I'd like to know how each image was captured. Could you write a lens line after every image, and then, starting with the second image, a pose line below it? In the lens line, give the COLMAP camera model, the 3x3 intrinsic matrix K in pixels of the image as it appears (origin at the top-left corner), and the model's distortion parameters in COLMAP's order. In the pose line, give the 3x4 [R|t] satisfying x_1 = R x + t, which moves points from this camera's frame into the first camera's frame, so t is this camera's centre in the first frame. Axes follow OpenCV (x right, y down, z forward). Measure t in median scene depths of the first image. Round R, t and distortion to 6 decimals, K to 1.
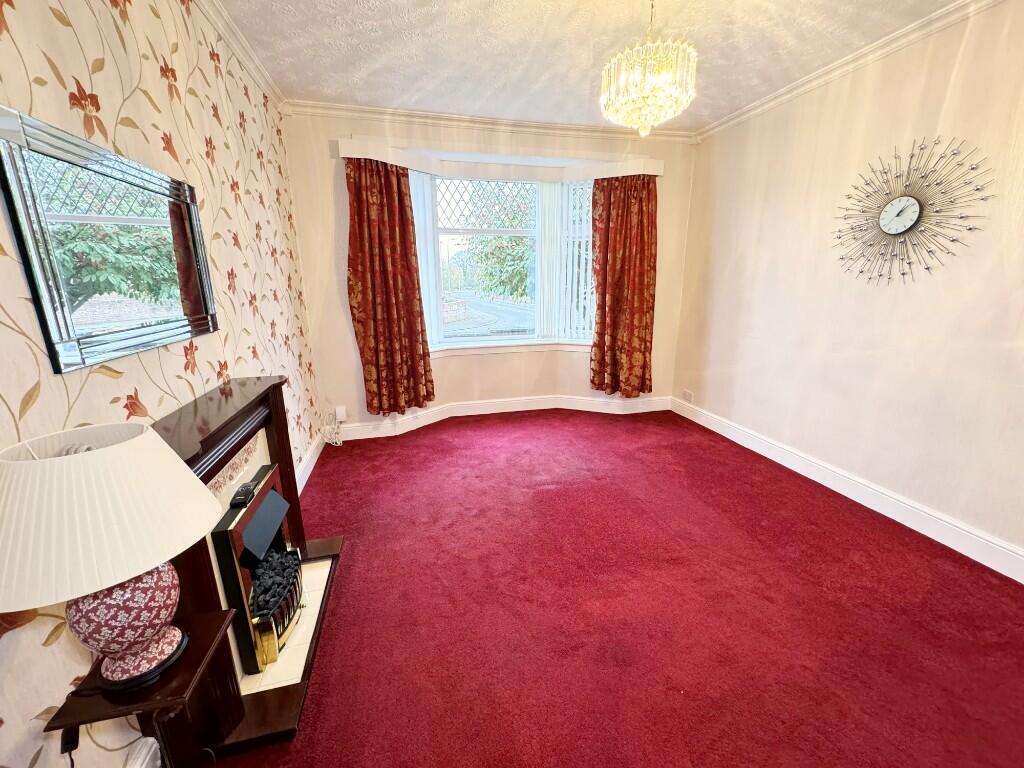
lens RADIAL K [[409.8, 0, 518.7], [0, 409.8, 380.1], [0, 0, 1]] dist [-0.002590, -0.000301]
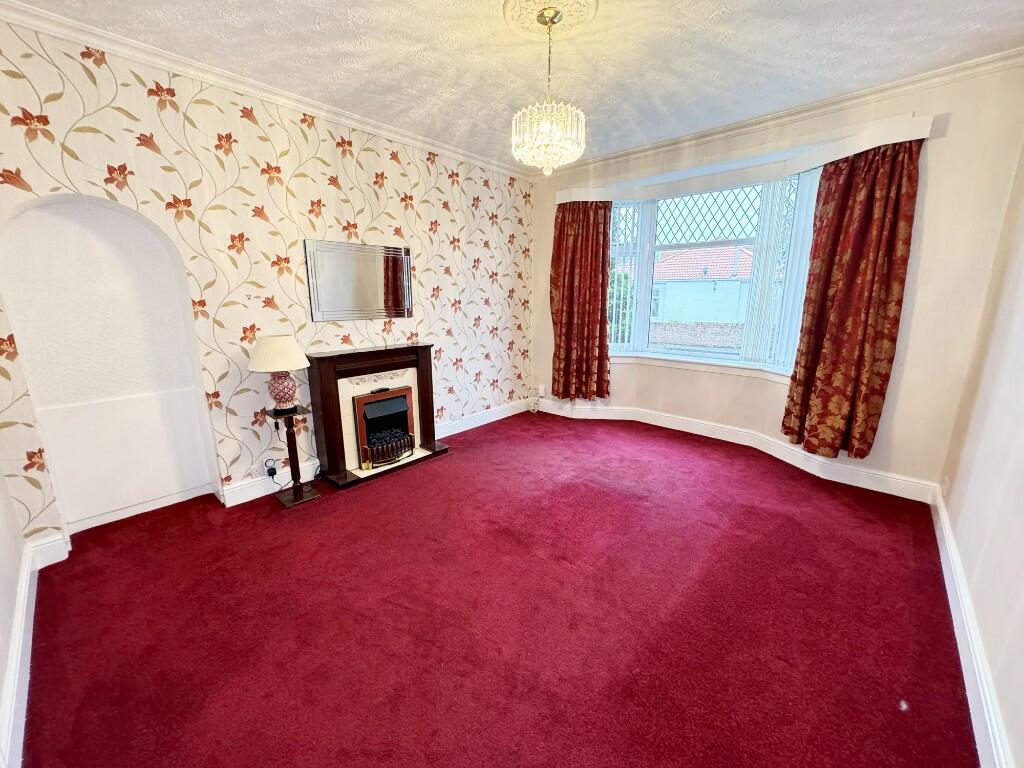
lens RADIAL K [[409.8, 0, 506.9], [0, 409.8, 379.5], [0, 0, 1]] dist [-0.002590, -0.000301]
pose [[0.543362, 0.177453, -0.820529, 0.650089], [-0.204979, 0.975865, 0.075308, -0.034732], [0.814089, 0.127272, 0.566622, 0.141028]]
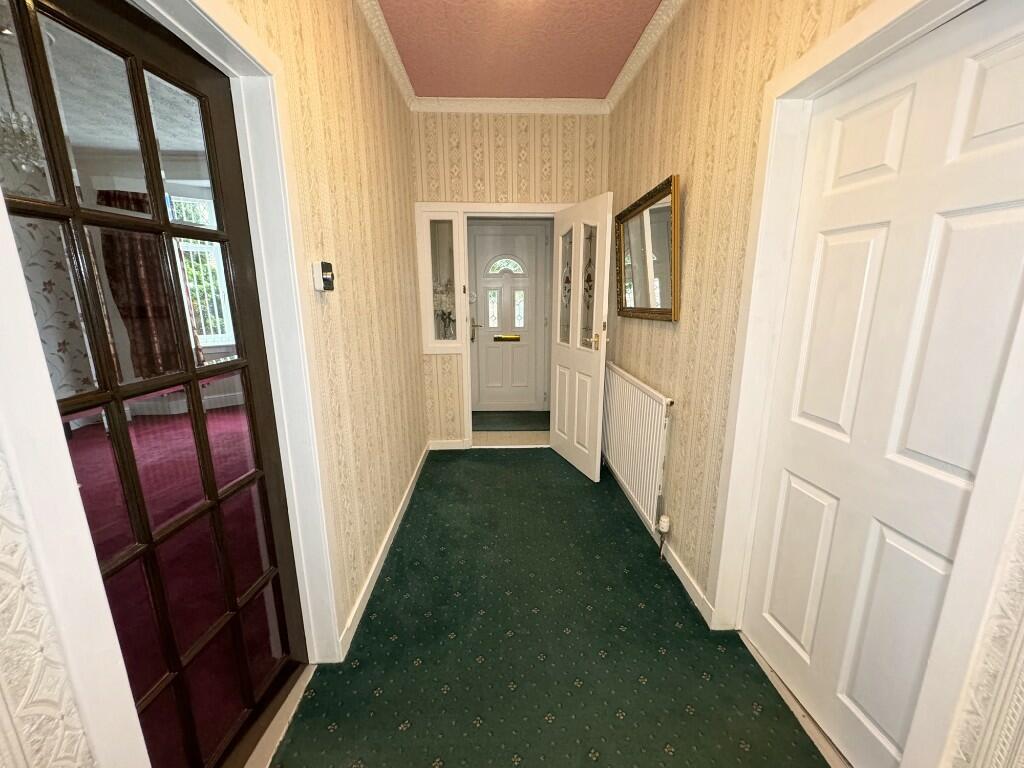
lens RADIAL K [[409.8, 0, 512.8], [0, 409.8, 380.7], [0, 0, 1]] dist [-0.002590, -0.000301]
pose [[0.978283, 0.051900, -0.200670, 1.022172], [-0.055540, 0.998378, -0.012546, -0.004504], [0.199693, 0.023419, 0.979579, 0.022237]]
